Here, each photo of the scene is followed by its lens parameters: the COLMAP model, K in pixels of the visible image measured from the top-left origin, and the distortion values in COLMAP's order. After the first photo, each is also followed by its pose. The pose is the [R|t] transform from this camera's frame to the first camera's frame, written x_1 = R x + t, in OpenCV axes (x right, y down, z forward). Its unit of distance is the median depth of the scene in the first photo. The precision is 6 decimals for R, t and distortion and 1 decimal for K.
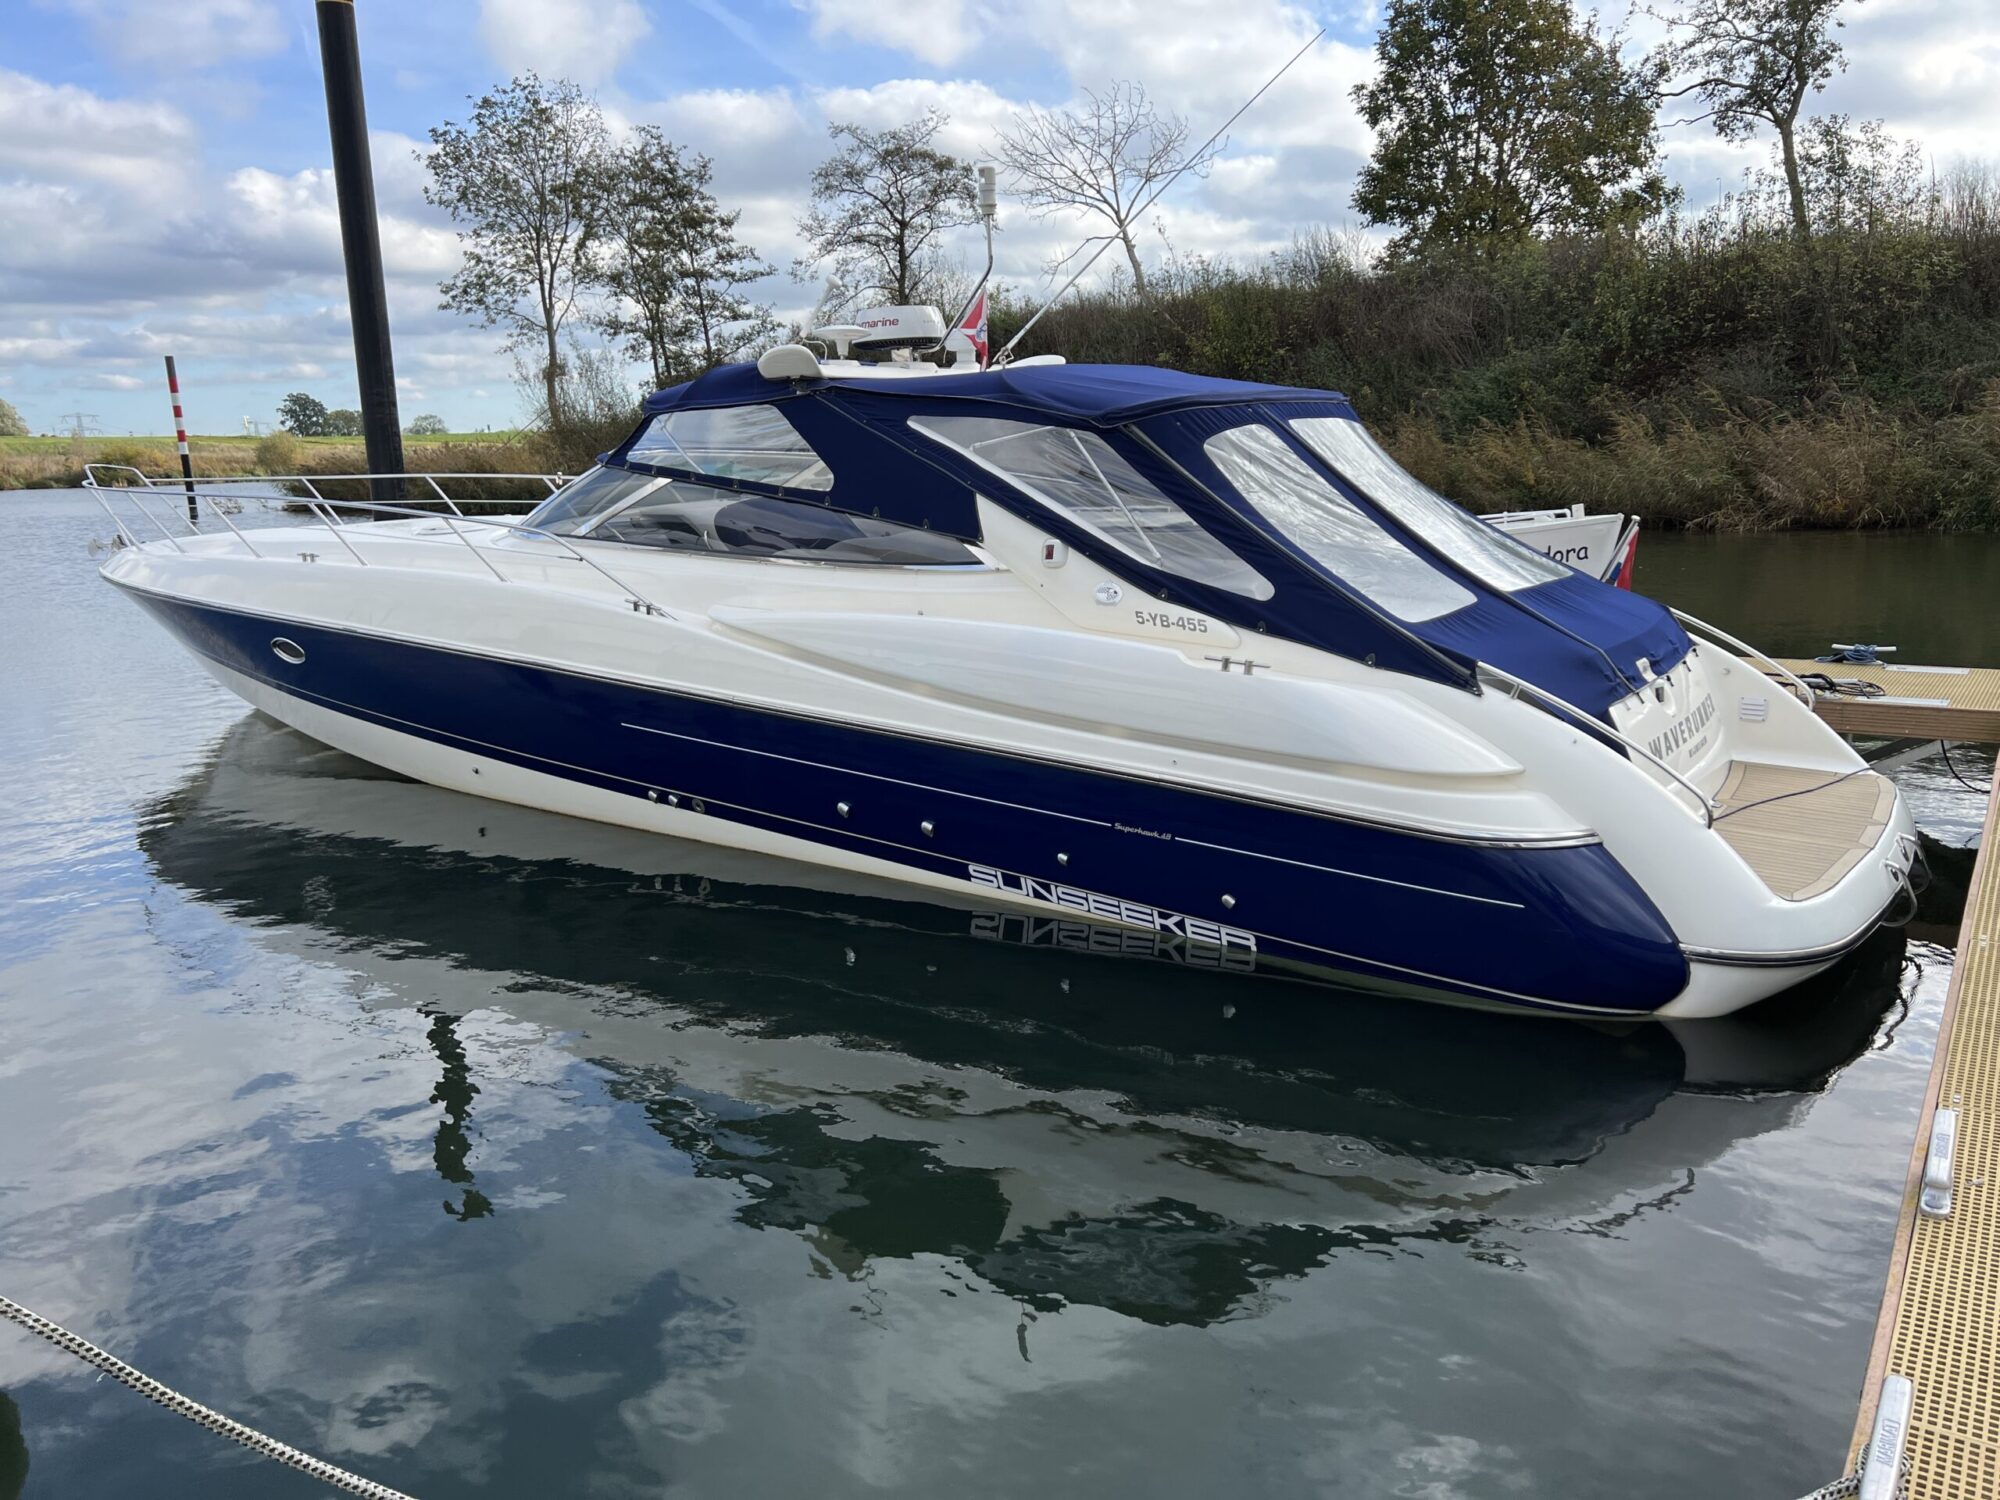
lens RADIAL K [[1501.6, 0, 1000.0], [0, 1501.6, 750.0], [0, 0, 1]] dist [-0.106442, 0.239083]
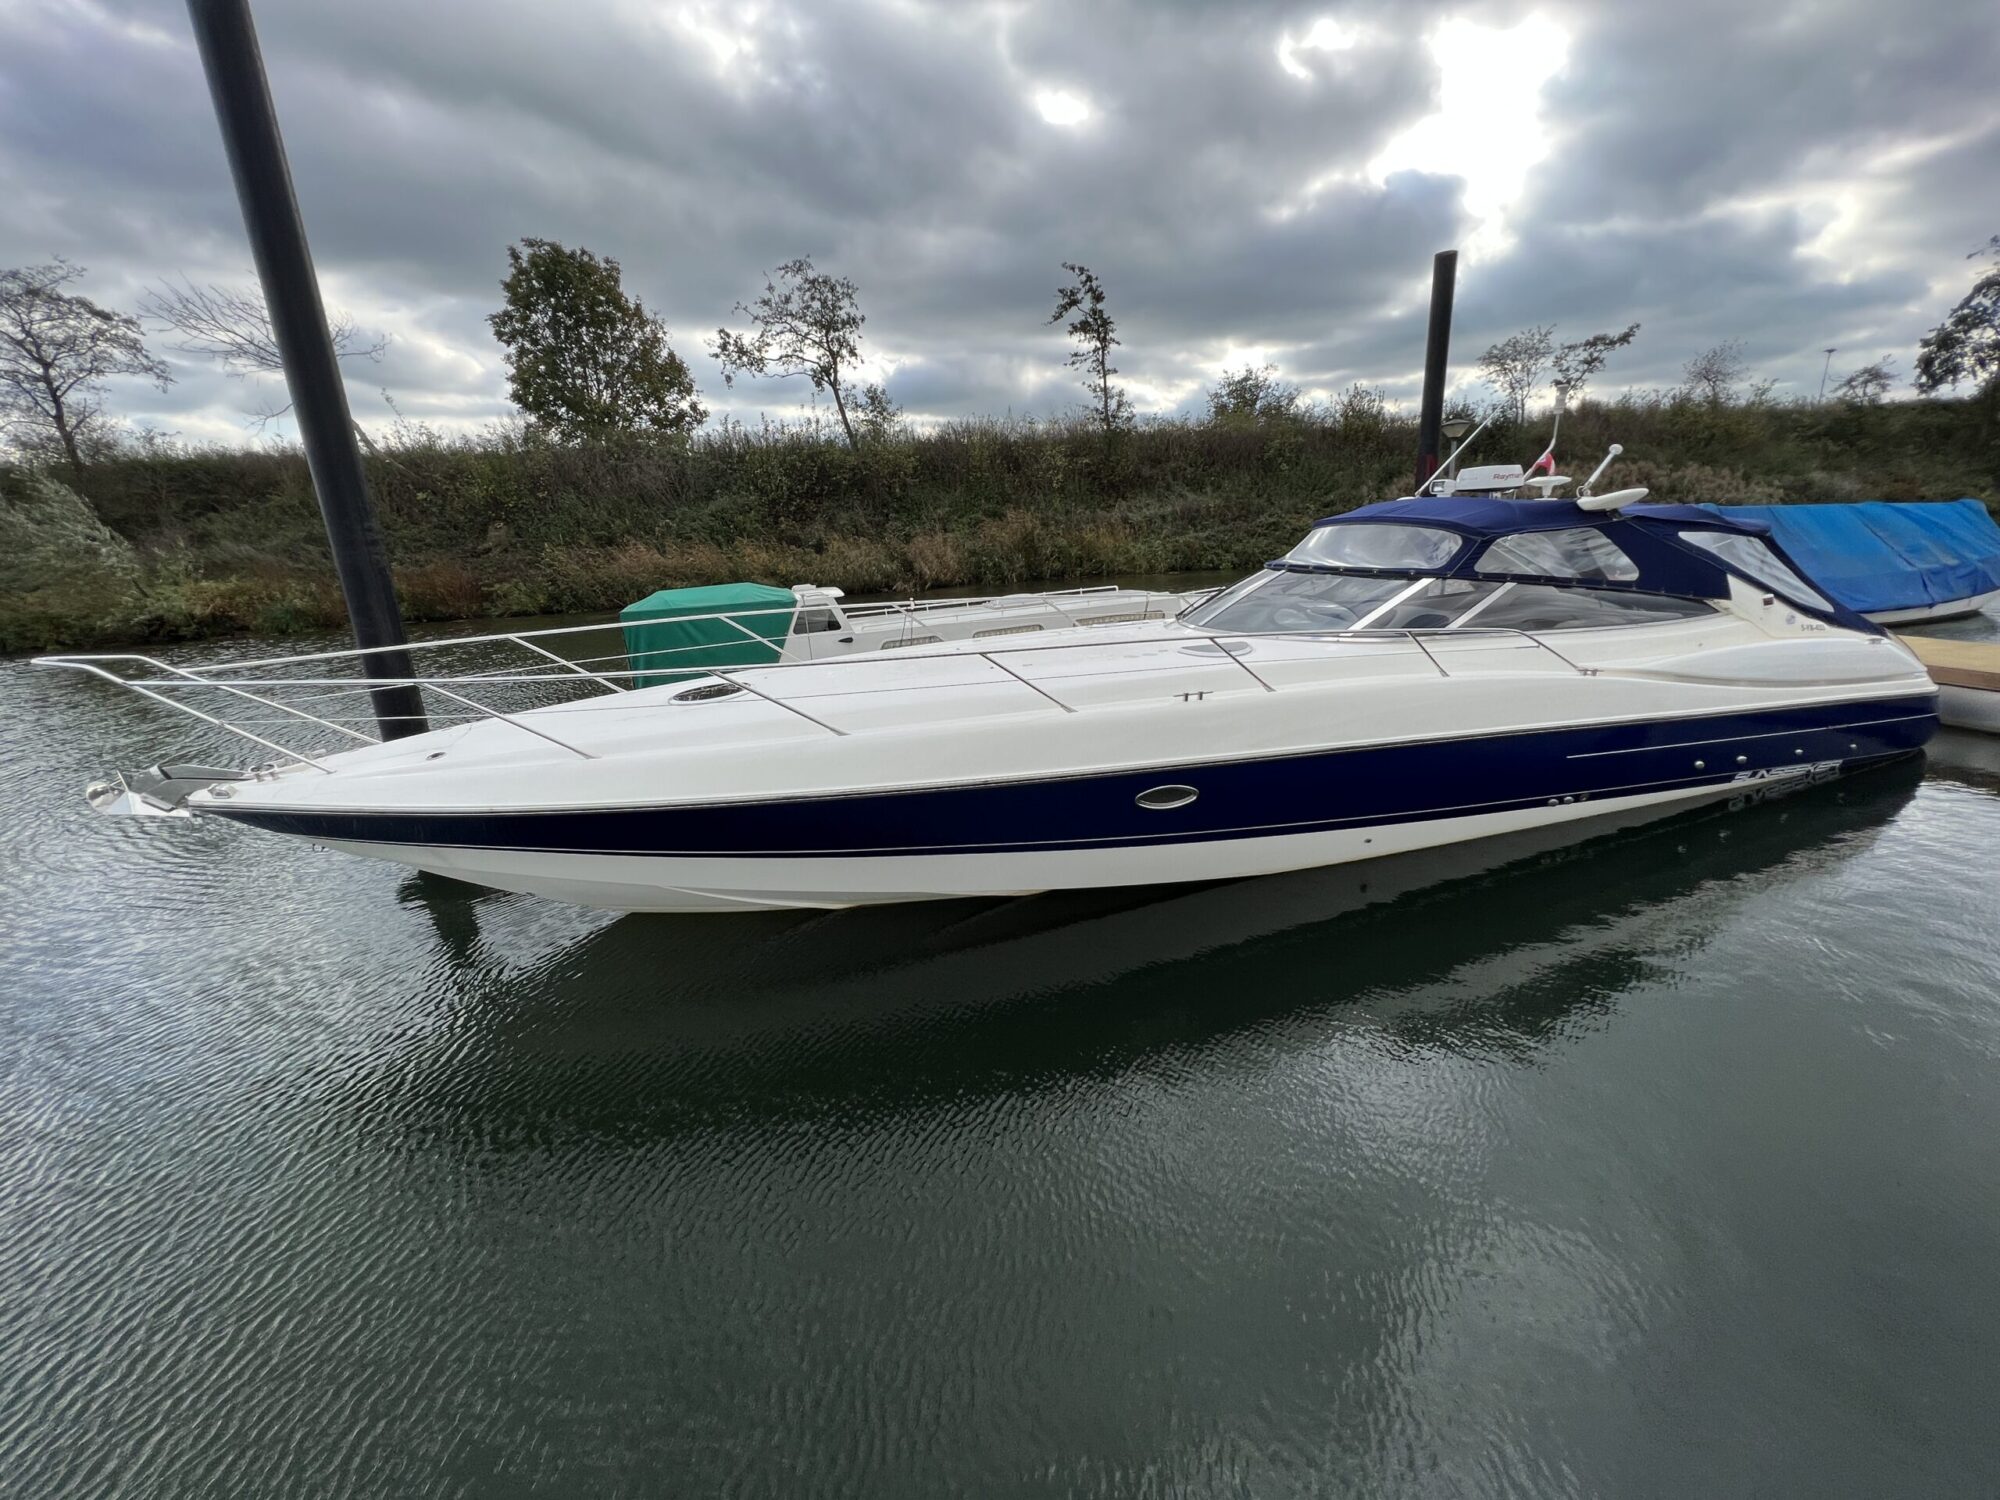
lens RADIAL K [[801.6, 0, 1055.4], [0, 801.6, 744.8], [0, 0, 1]] dist [0.012613, -0.000266]
pose [[0.602219, -0.219660, 0.767517, -0.190115], [0.195563, 0.972700, 0.124937, -0.036789], [-0.774007, 0.074858, 0.628736, 0.151182]]
